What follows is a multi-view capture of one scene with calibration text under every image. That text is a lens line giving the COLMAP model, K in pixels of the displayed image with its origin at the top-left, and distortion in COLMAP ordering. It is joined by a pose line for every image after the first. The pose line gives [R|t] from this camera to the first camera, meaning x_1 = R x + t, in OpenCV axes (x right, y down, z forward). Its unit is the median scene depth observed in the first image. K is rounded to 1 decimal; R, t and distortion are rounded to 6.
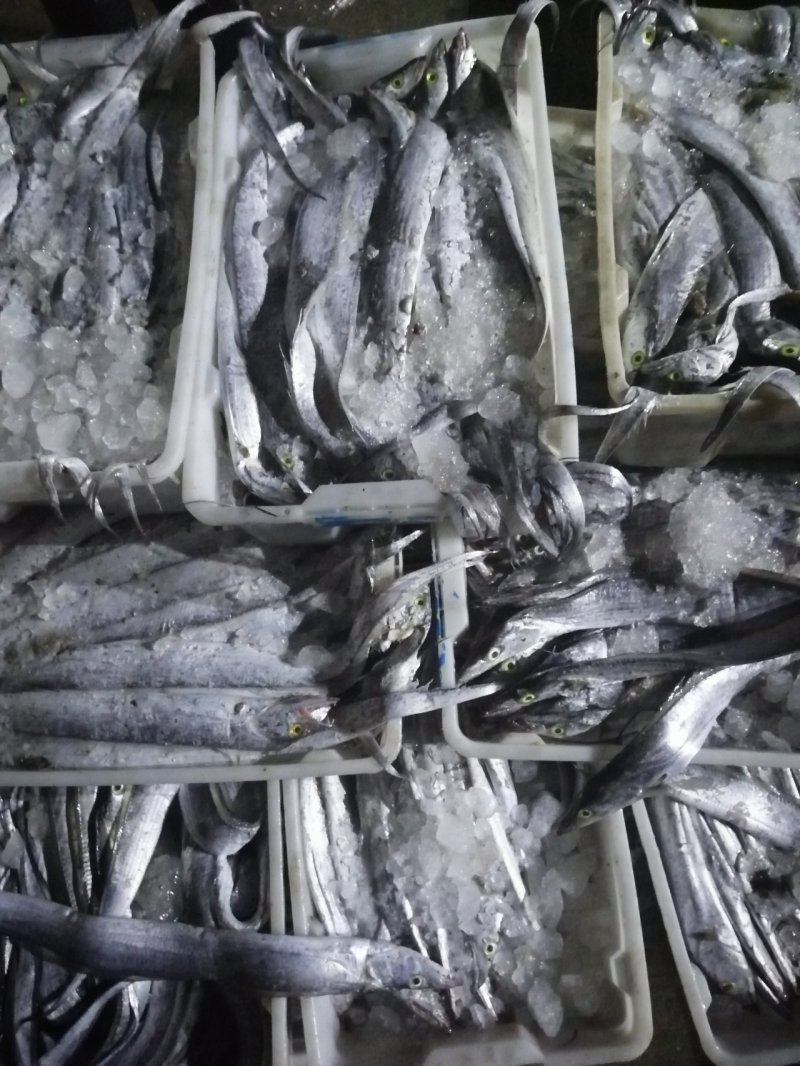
lens RADIAL K [[830.2, 0, 400.0], [0, 830.2, 533.0], [0, 0, 1]] dist [-0.009270, -0.011537]
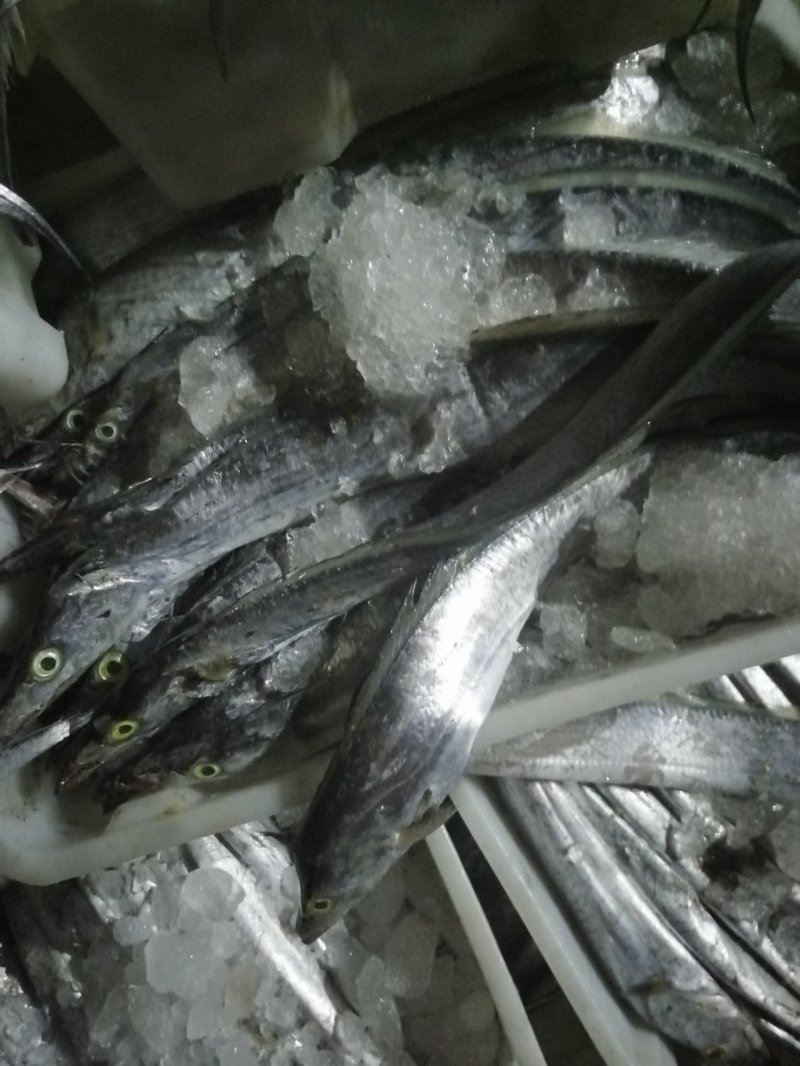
lens RADIAL K [[830.2, 0, 400.0], [0, 830.2, 533.0], [0, 0, 1]] dist [-0.009270, -0.011537]
pose [[0.944860, -0.327091, 0.015880, 0.299979], [0.325026, 0.942608, 0.076479, 0.094998], [-0.039985, -0.067100, 0.996945, 0.464414]]
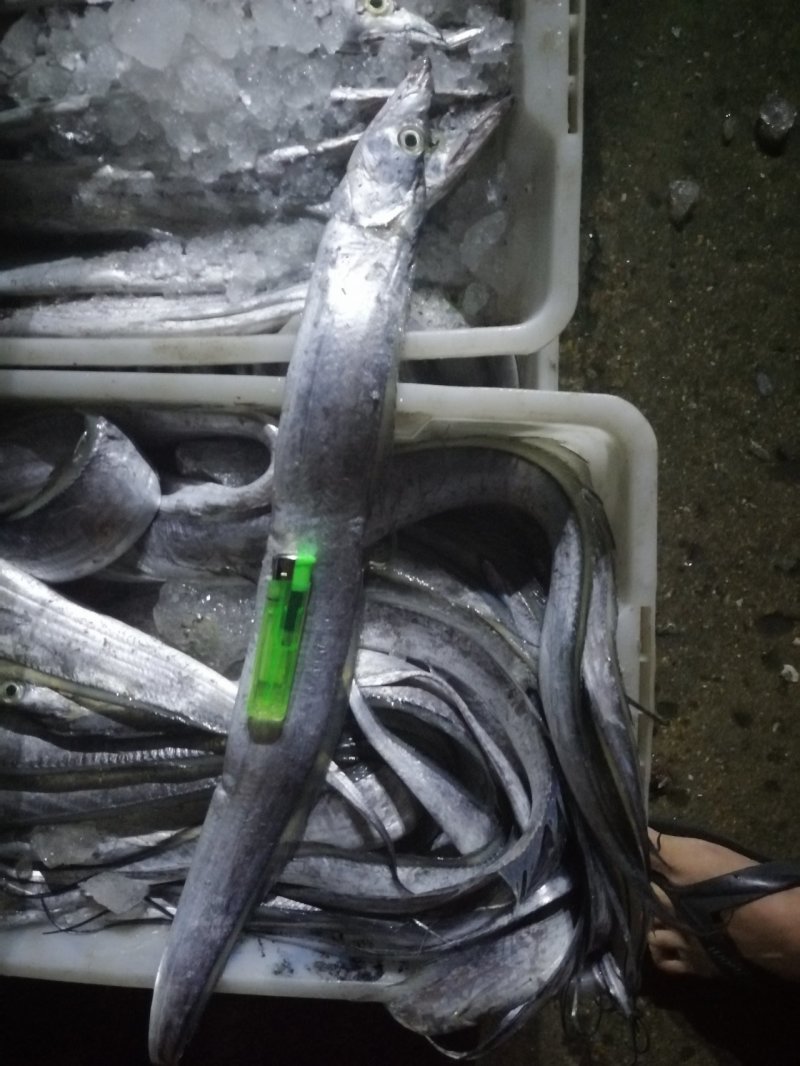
lens RADIAL K [[830.2, 0, 400.0], [0, 830.2, 533.0], [0, 0, 1]] dist [-0.009270, -0.011537]
pose [[0.124125, -0.992051, -0.020705, -0.214273], [0.962735, 0.115352, 0.244614, 0.428691], [-0.240281, -0.050296, 0.969400, 0.471185]]
